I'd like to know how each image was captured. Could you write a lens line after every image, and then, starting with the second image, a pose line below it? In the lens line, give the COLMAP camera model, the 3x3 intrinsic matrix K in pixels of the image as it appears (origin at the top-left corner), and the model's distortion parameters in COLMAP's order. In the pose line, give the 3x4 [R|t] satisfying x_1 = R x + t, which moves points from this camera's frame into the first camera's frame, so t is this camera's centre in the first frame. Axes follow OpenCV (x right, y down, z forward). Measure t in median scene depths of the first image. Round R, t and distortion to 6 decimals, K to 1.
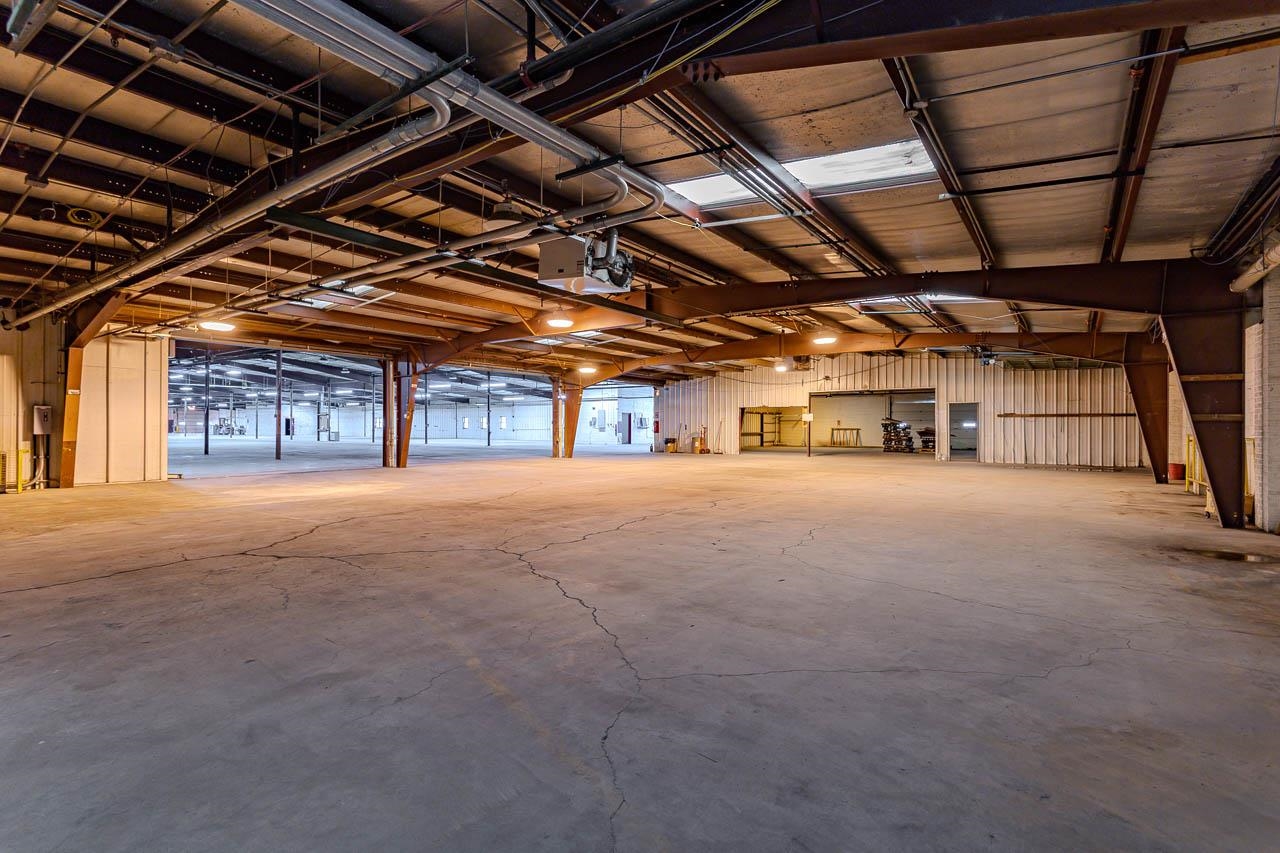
lens RADIAL K [[615.7, 0, 642.2], [0, 615.7, 423.0], [0, 0, 1]] dist [0.003158, 0.001782]
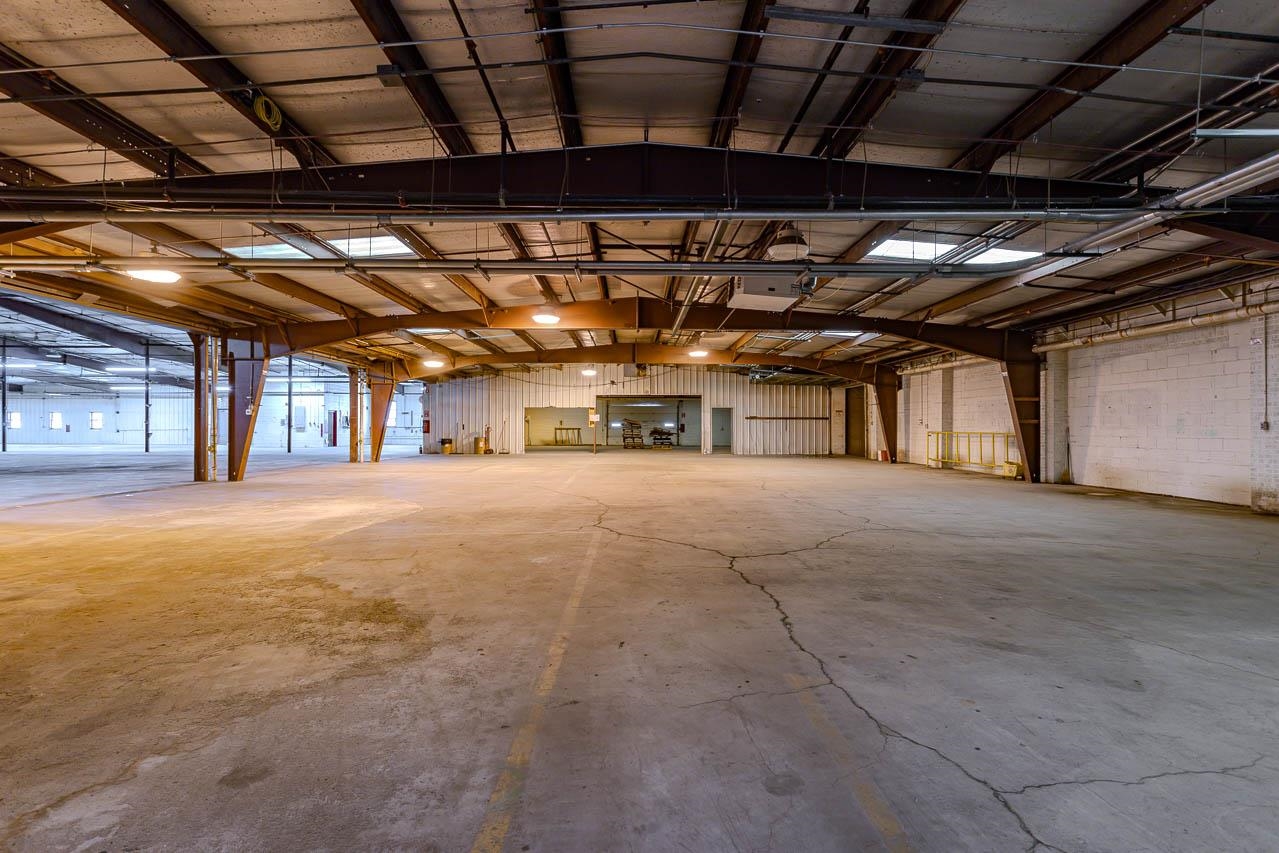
lens RADIAL K [[615.2, 0, 647.2], [0, 615.2, 427.7], [0, 0, 1]] dist [0.003158, 0.001782]
pose [[0.804537, -0.001498, 0.593900, -0.305673], [-0.003197, 0.999971, 0.006853, 0.000492], [-0.593894, -0.007412, 0.804509, 0.066178]]
